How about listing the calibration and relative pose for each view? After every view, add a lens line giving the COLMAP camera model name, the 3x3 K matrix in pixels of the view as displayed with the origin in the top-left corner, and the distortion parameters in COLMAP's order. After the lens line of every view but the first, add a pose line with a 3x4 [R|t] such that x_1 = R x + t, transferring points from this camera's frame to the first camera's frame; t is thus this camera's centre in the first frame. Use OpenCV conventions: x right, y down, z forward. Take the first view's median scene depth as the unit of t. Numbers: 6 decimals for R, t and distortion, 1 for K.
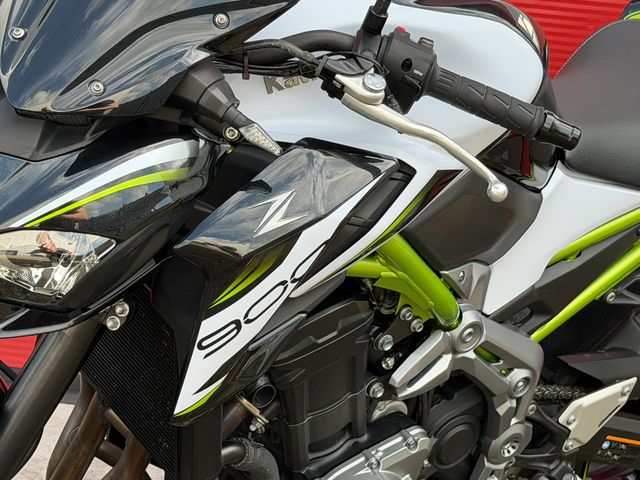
lens RADIAL K [[1531.2, 0, 314.7], [0, 1531.2, 251.2], [0, 0, 1]] dist [0.134863, 0.000000]
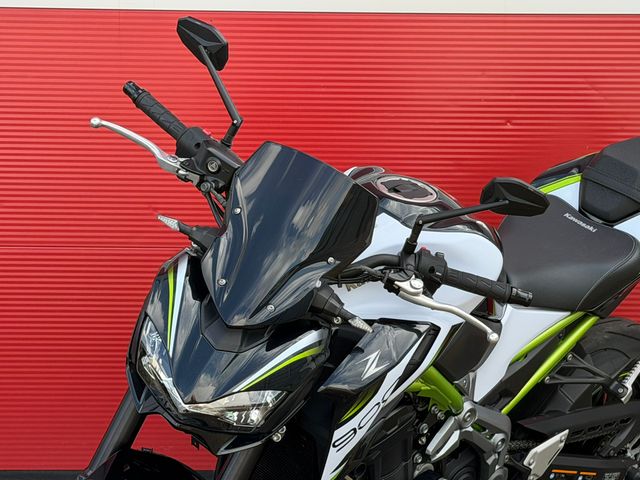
lens RADIAL K [[1531.2, 0, 311.2], [0, 1531.2, 252.4], [0, 0, 1]] dist [0.134863, 0.000000]
pose [[0.990697, -0.104830, 0.086779, -0.181718], [0.108056, 0.993586, -0.033331, -0.079570], [-0.082728, 0.042398, 0.995670, -0.583460]]
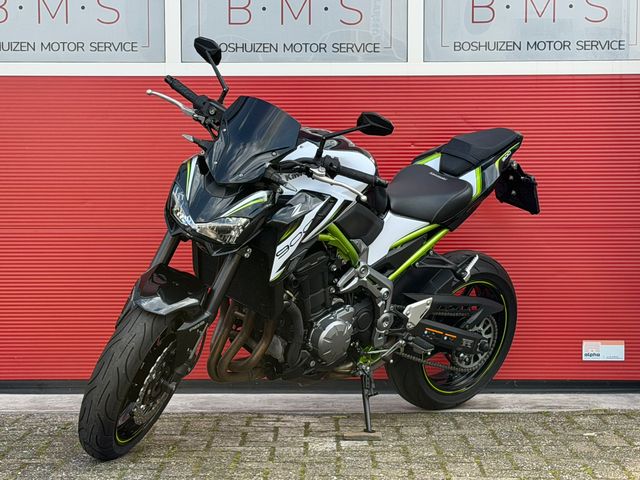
lens RADIAL K [[1531.2, 0, 321.9], [0, 1531.2, 243.1], [0, 0, 1]] dist [0.134863, 0.000000]
pose [[0.991970, -0.100911, 0.076238, -0.176914], [0.114079, 0.974168, -0.194890, 0.531800], [-0.054602, 0.202023, 0.977858, -1.686100]]
